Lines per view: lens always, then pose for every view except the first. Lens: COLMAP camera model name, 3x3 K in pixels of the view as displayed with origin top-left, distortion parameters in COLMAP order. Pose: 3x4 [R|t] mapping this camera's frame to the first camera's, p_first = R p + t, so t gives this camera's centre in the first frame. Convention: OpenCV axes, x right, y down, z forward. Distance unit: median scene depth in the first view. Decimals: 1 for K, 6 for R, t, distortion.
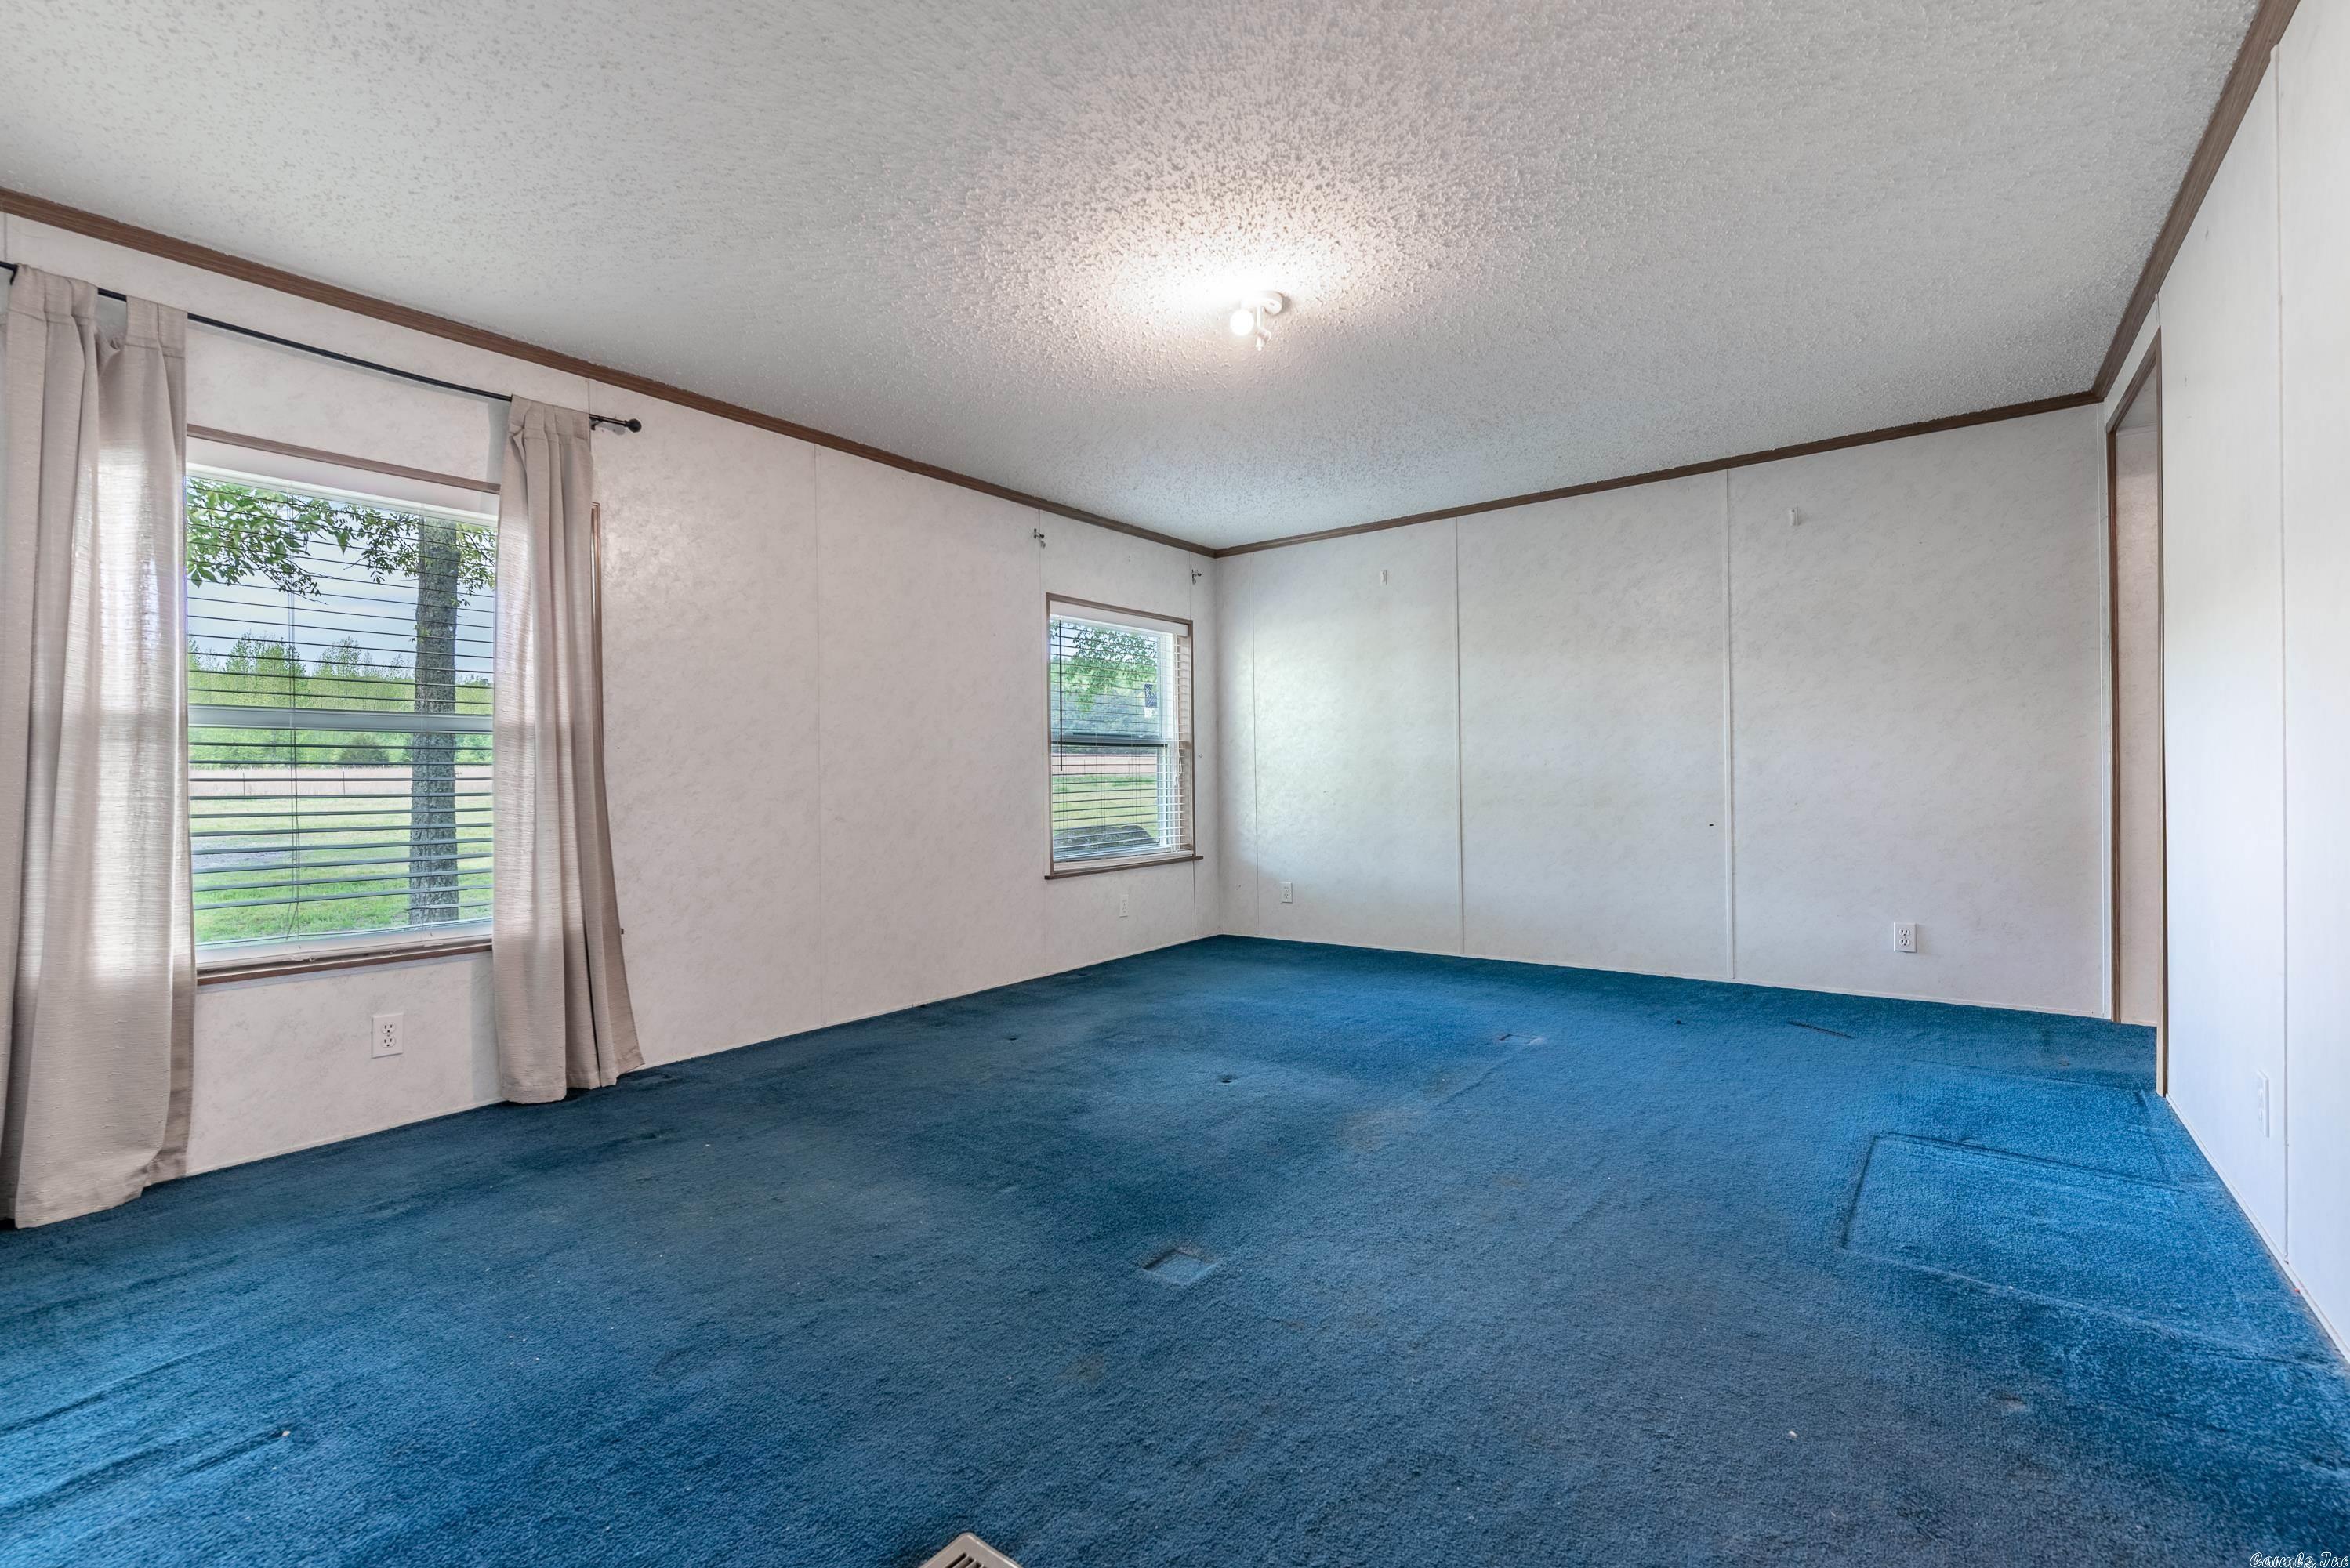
lens RADIAL K [[1010.2, 0, 1170.3], [0, 1010.2, 785.4], [0, 0, 1]] dist [0.001242, -0.000035]
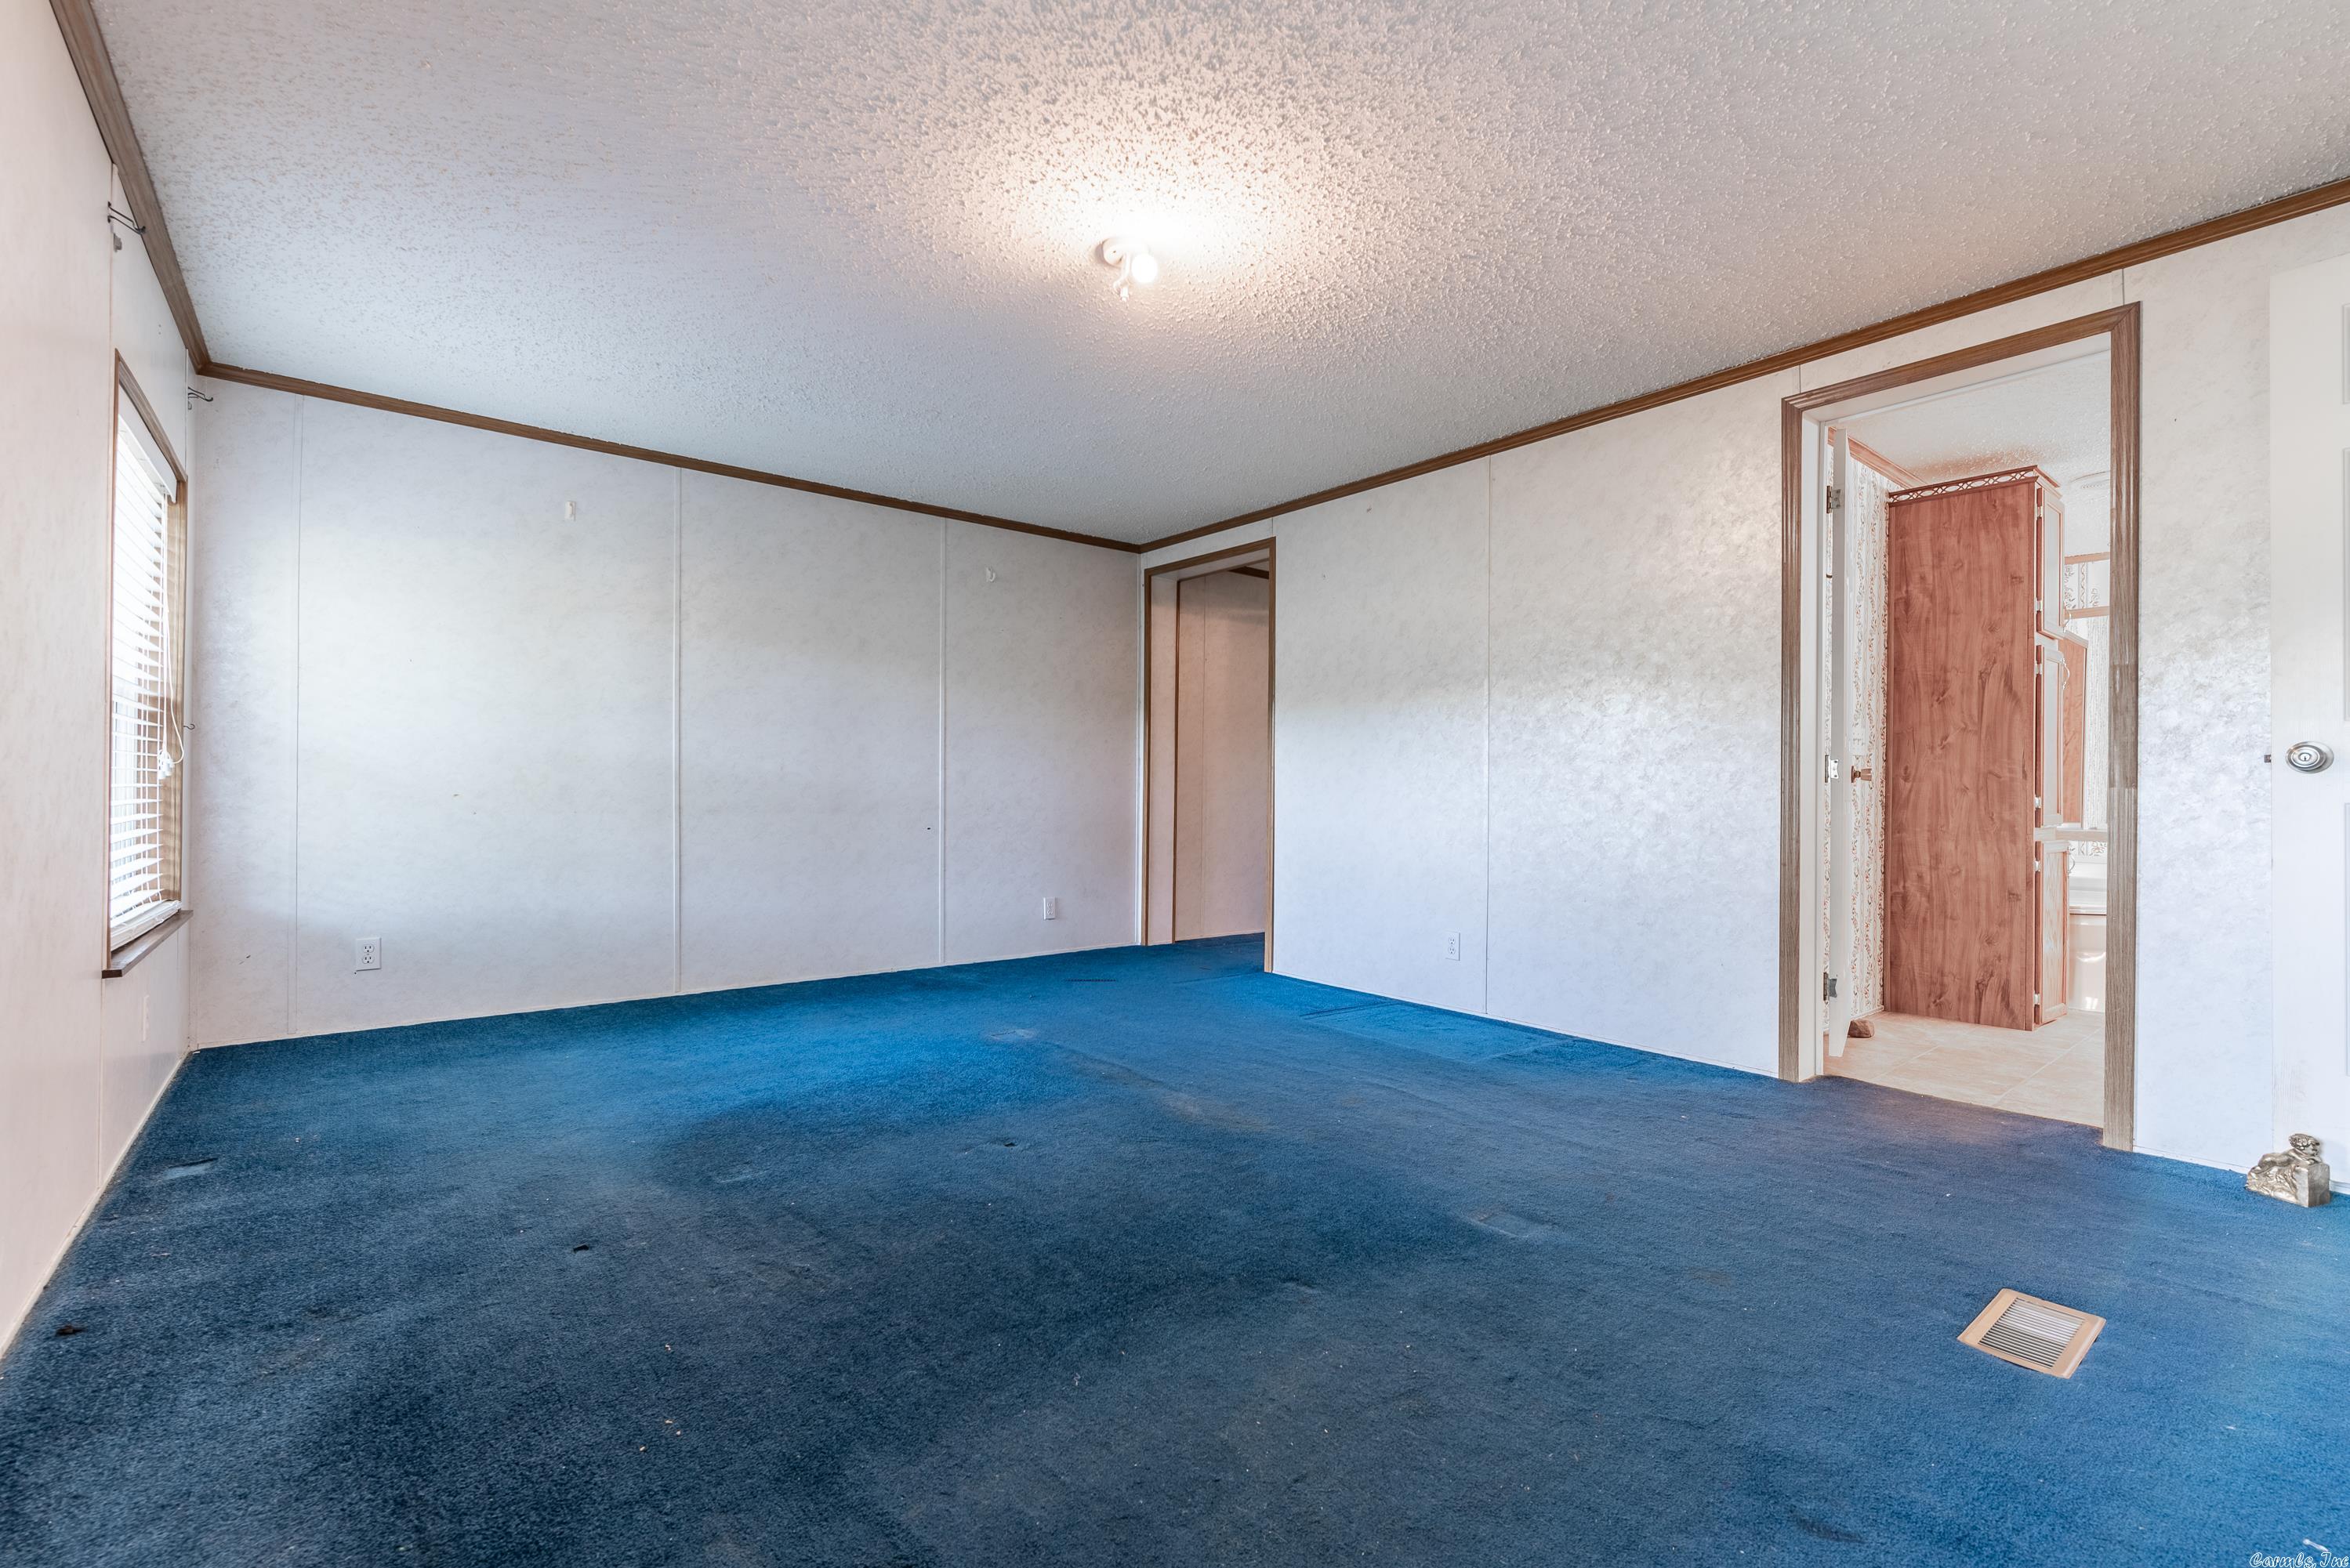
lens RADIAL K [[1010.2, 0, 1170.3], [0, 1010.2, 785.4], [0, 0, 1]] dist [0.001242, -0.000035]
pose [[0.250601, 0.023233, 0.967812, -0.494809], [-0.007023, 0.999729, -0.022180, 0.014941], [-0.968065, -0.001239, 0.250697, 0.472520]]
